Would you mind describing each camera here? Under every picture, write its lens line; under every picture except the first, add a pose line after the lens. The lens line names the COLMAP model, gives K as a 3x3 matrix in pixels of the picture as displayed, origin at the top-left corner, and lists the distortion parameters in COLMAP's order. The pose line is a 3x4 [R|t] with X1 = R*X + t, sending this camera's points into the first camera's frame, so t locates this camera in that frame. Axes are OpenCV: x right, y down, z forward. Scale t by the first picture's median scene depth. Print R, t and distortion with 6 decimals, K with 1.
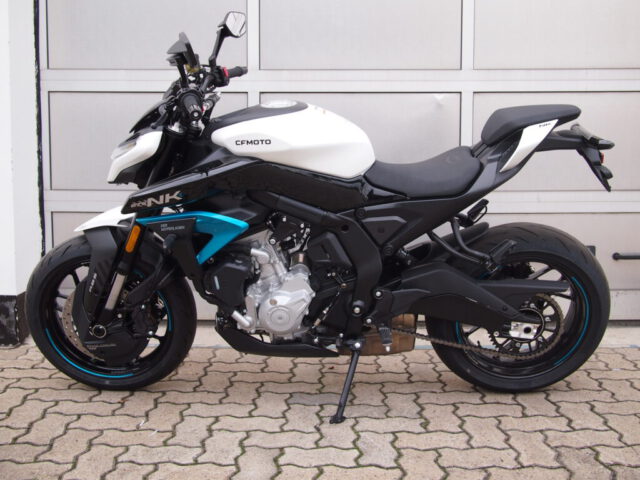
lens RADIAL K [[694.7, 0, 326.2], [0, 694.7, 238.8], [0, 0, 1]] dist [-0.000019, 0.000000]
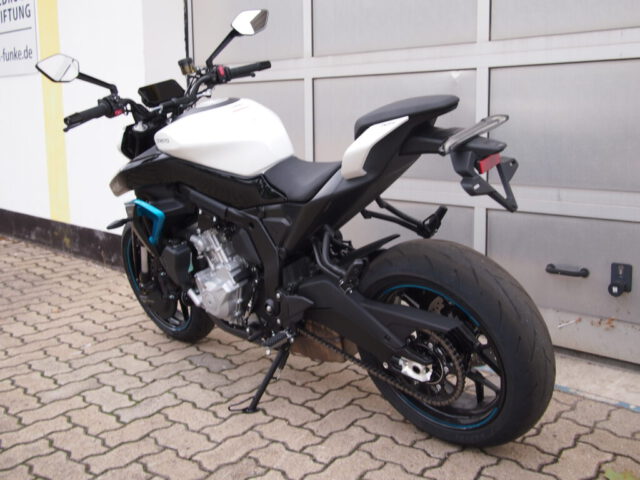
lens RADIAL K [[694.7, 0, 318.4], [0, 694.7, 228.7], [0, 0, 1]] dist [-0.000019, 0.000000]
pose [[0.719904, 0.104791, -0.686118, 0.978242], [-0.068012, 0.994430, 0.080518, -0.099758], [0.690734, -0.011301, 0.723021, 0.341498]]
